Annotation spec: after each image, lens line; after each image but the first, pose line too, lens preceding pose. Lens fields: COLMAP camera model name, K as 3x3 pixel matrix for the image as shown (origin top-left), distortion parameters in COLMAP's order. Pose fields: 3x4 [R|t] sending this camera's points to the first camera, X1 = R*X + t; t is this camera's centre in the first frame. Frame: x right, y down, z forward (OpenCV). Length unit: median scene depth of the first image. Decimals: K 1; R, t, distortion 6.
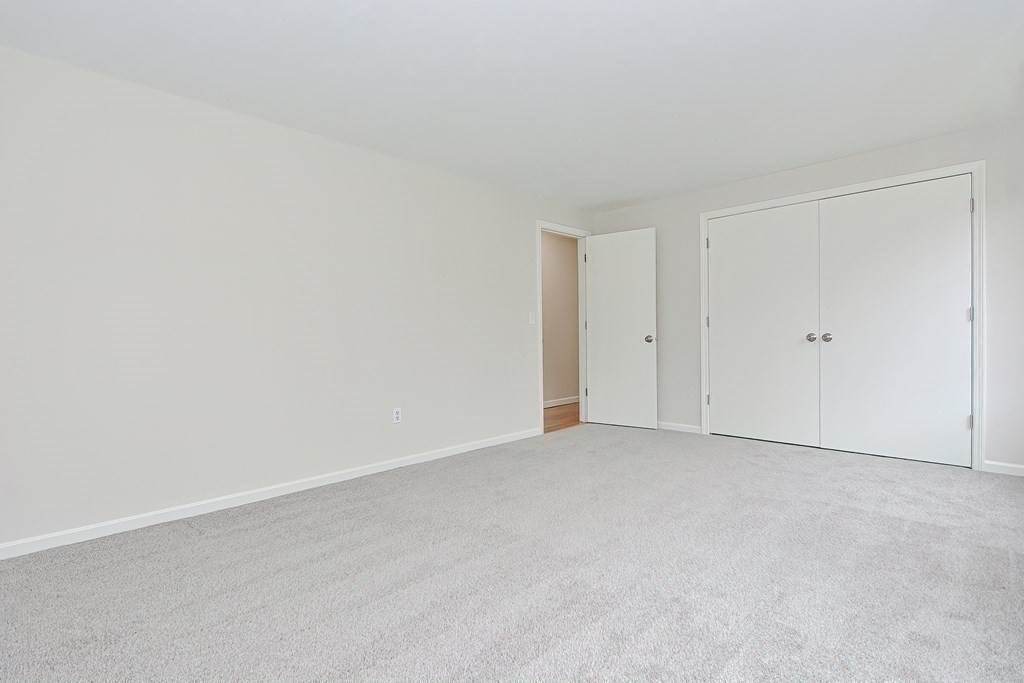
lens RADIAL K [[497.5, 0, 517.0], [0, 497.5, 345.3], [0, 0, 1]] dist [0.015765, -0.014041]
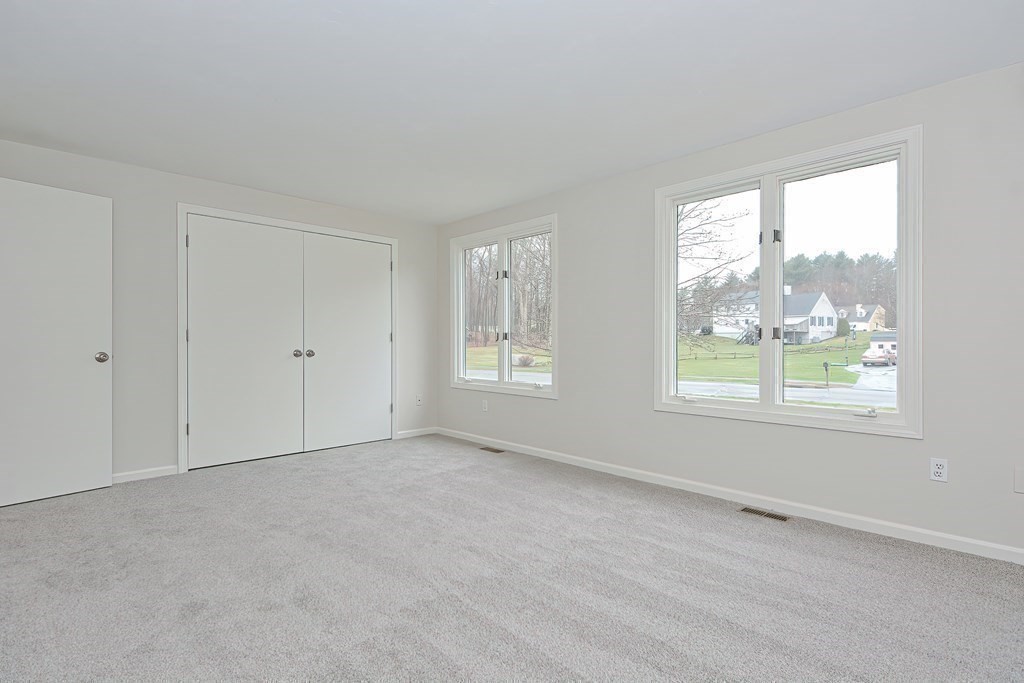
lens RADIAL K [[485.2, 0, 512.0], [0, 485.2, 341.5], [0, 0, 1]] dist [0.019938, -0.014872]
pose [[0.024815, 0.017816, 0.999533, -0.482407], [0.020043, 0.999631, -0.018316, -0.012788], [-0.999491, 0.020488, 0.024449, 0.510888]]
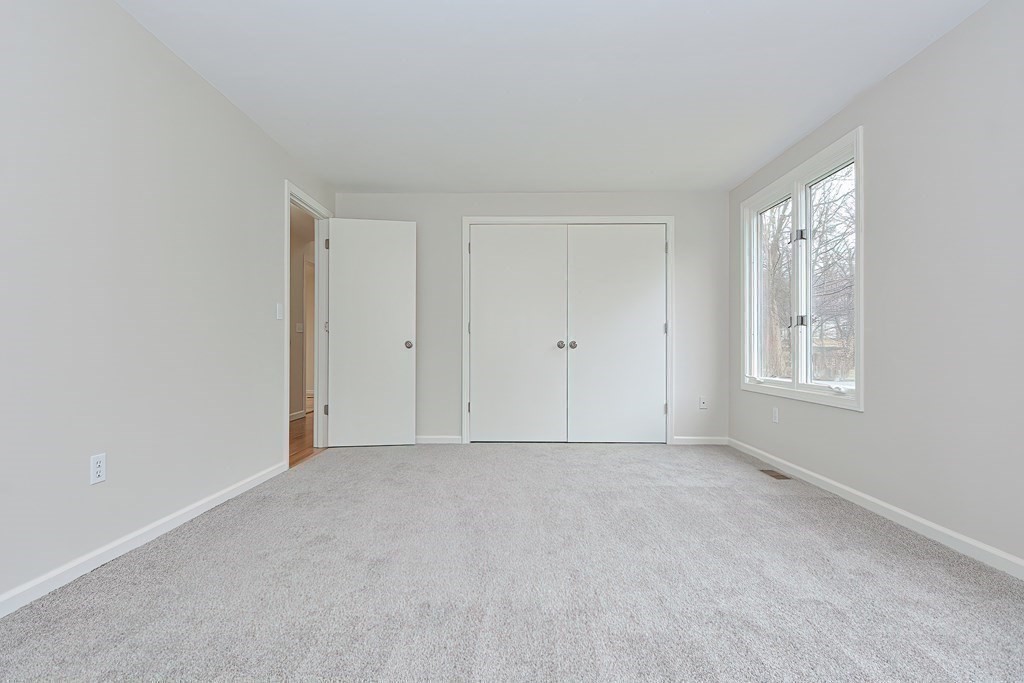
lens RADIAL K [[497.5, 0, 517.0], [0, 497.5, 345.3], [0, 0, 1]] dist [0.015765, -0.014041]
pose [[0.719787, 0.022253, 0.693838, -0.264632], [0.002819, 0.999384, -0.034977, 0.025574], [-0.694189, 0.027132, 0.719281, 0.268734]]
